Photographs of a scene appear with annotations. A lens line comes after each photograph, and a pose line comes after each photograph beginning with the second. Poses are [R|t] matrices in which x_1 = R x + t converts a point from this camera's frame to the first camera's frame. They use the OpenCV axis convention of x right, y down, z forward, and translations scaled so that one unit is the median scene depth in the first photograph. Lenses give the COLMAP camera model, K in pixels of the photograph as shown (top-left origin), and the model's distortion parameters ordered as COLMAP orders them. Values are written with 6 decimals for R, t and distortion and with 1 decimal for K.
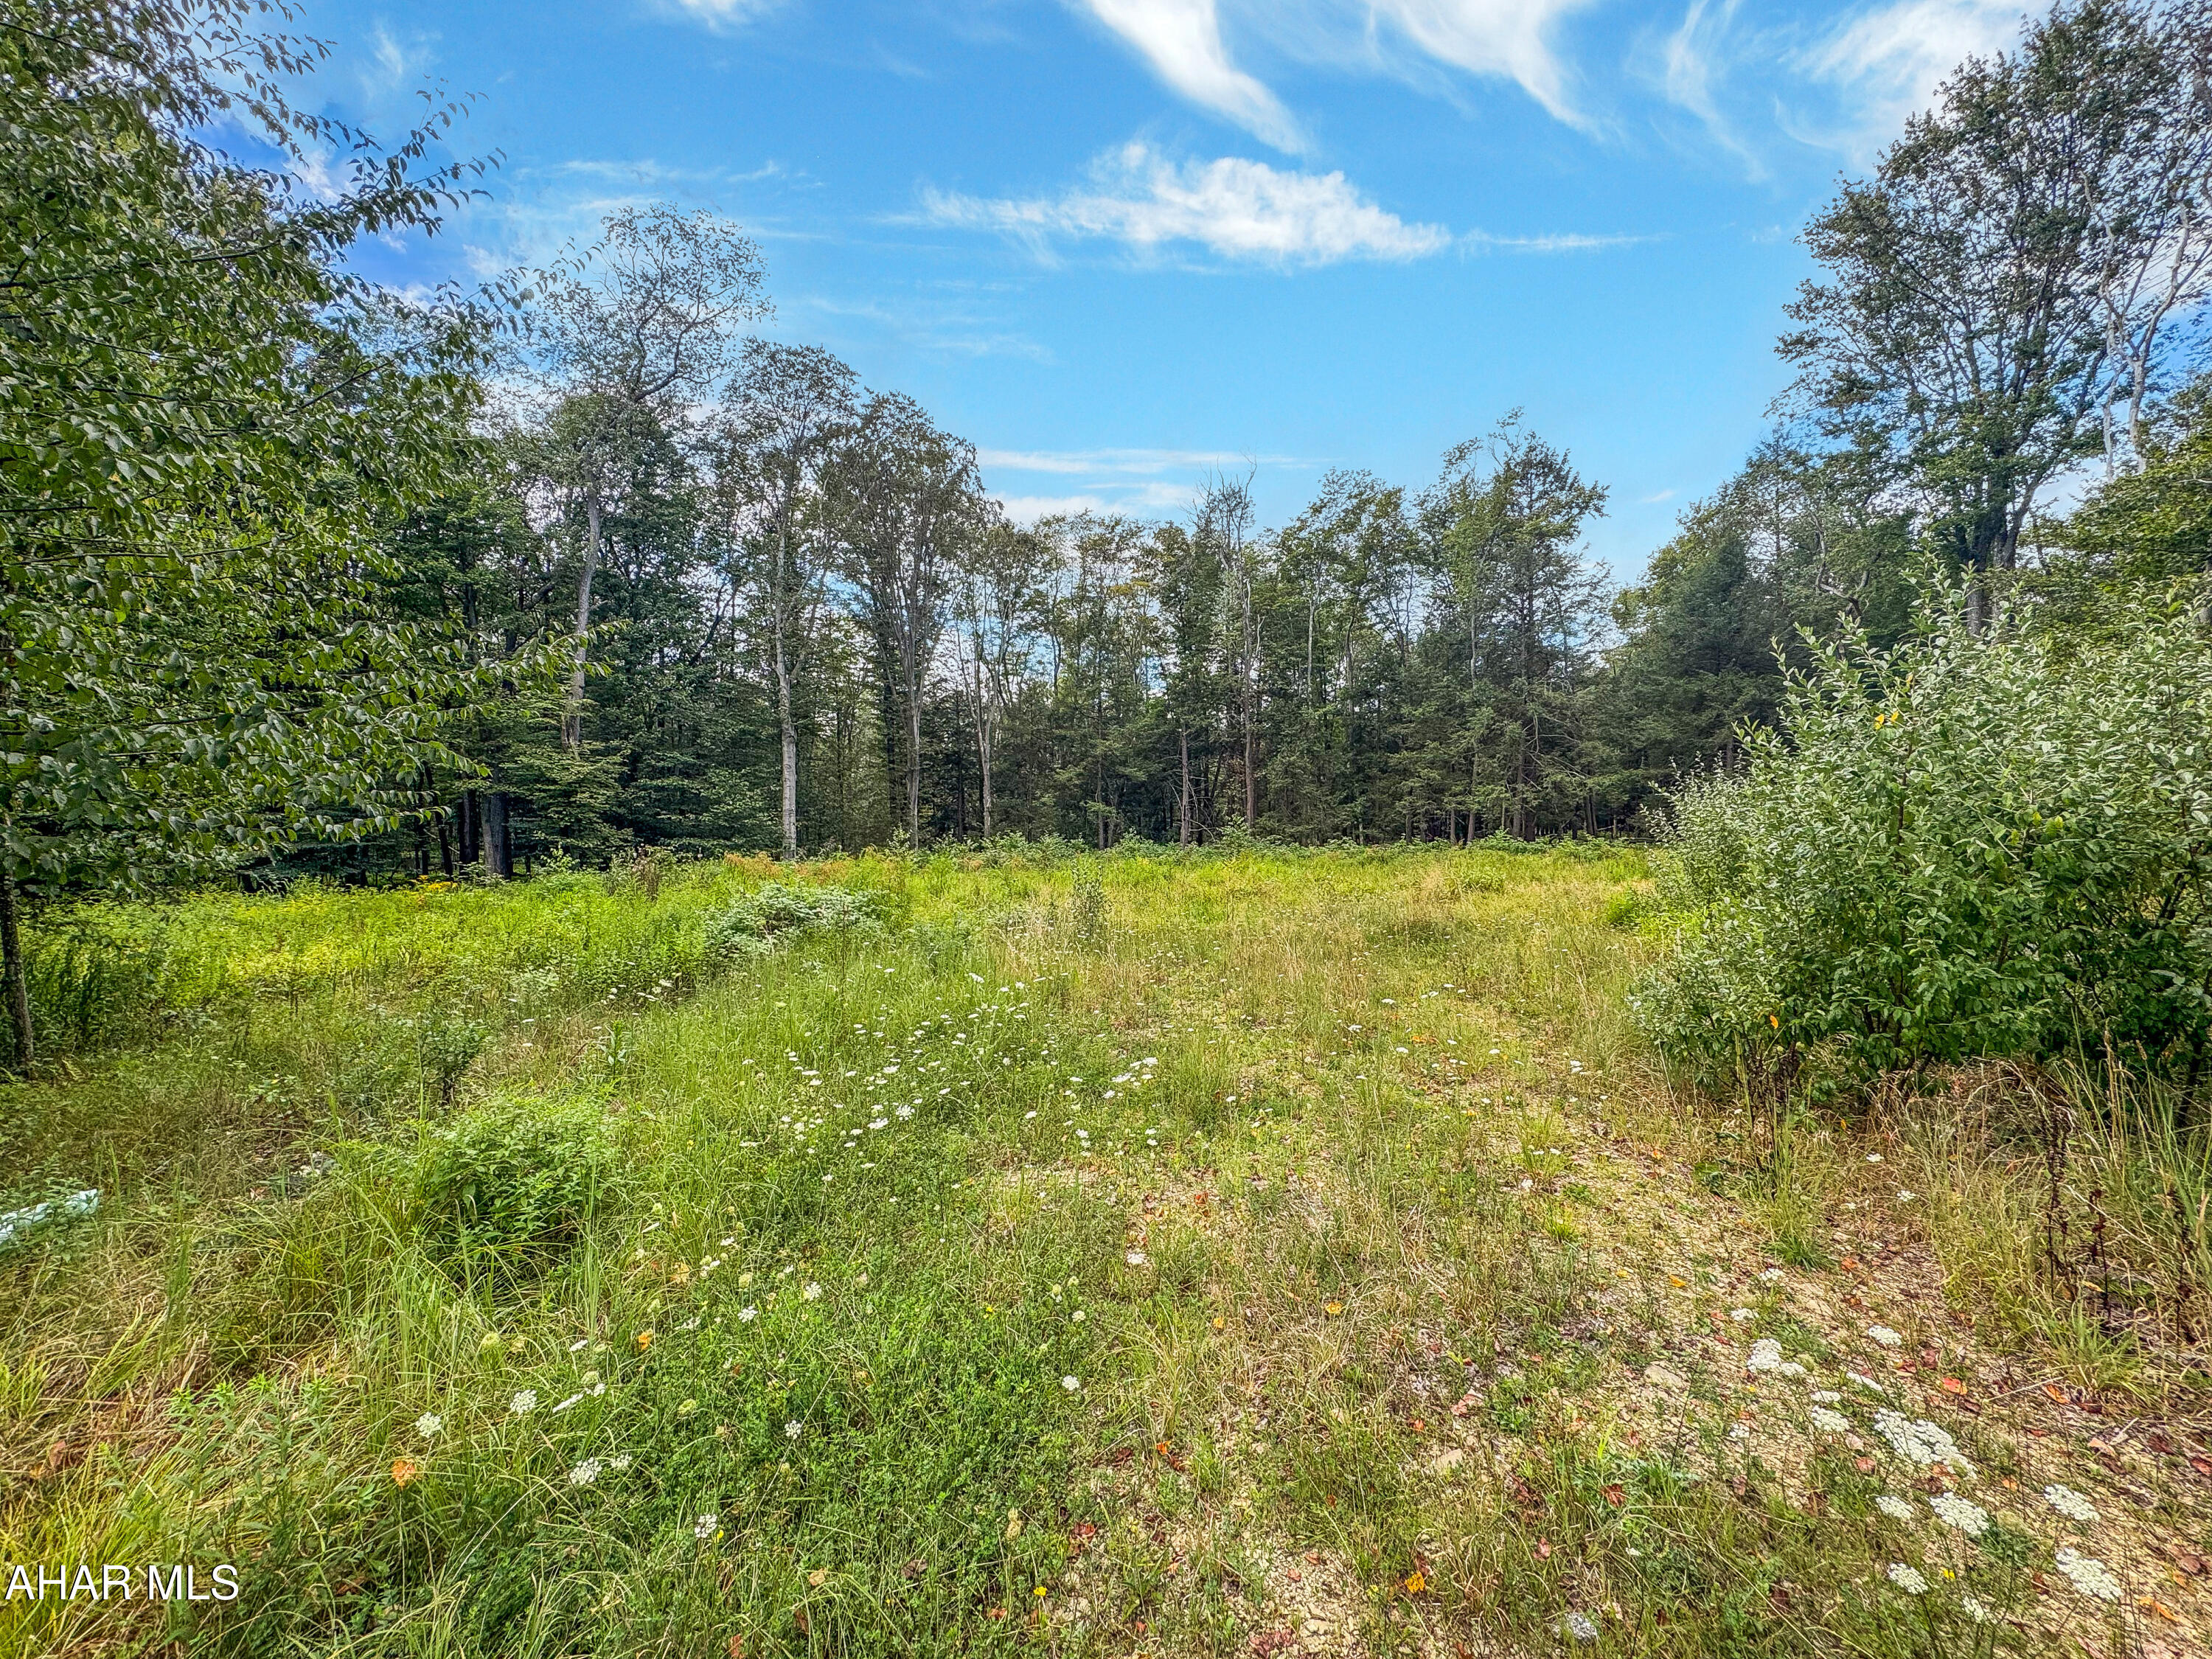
lens RADIAL K [[879.6, 0, 1115.6], [0, 879.6, 823.6], [0, 0, 1]] dist [0.020349, -0.005577]
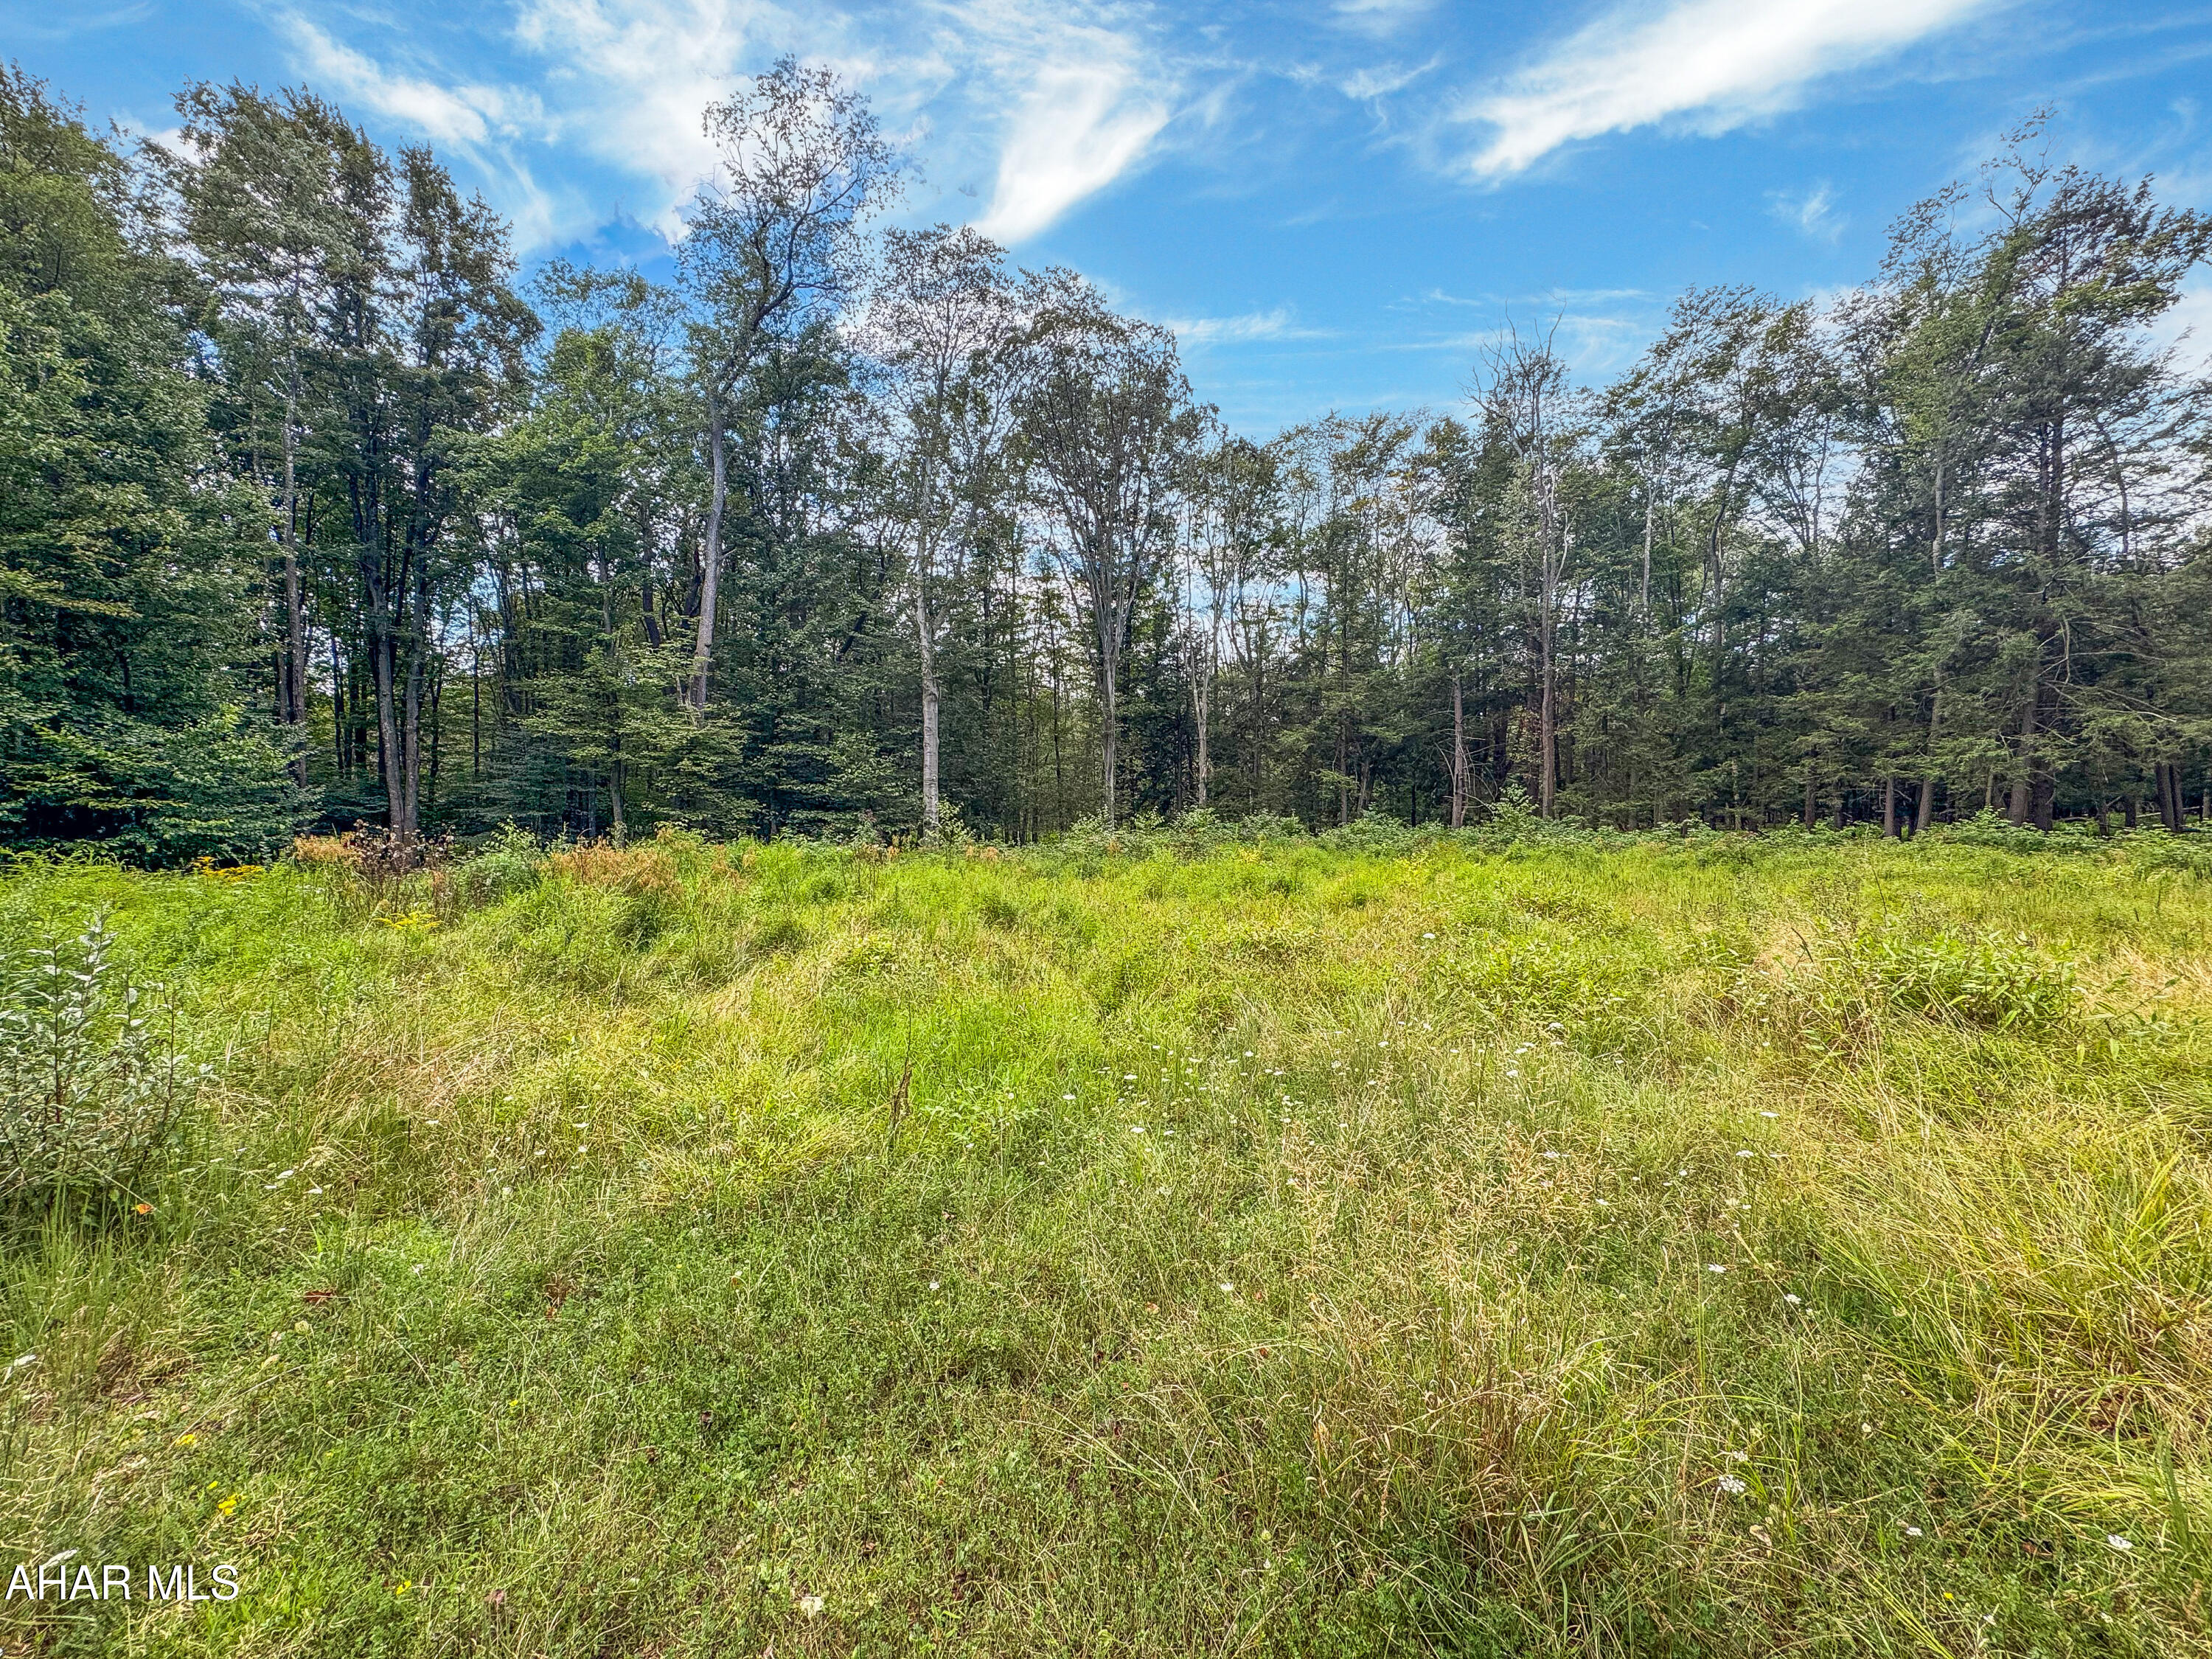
lens RADIAL K [[879.6, 0, 1115.6], [0, 879.6, 823.6], [0, 0, 1]] dist [0.020349, -0.005577]
pose [[0.937662, 0.014568, -0.347243, 0.072509], [-0.004826, 0.999571, 0.028903, 0.001206], [0.347515, -0.025426, 0.937330, 0.179160]]
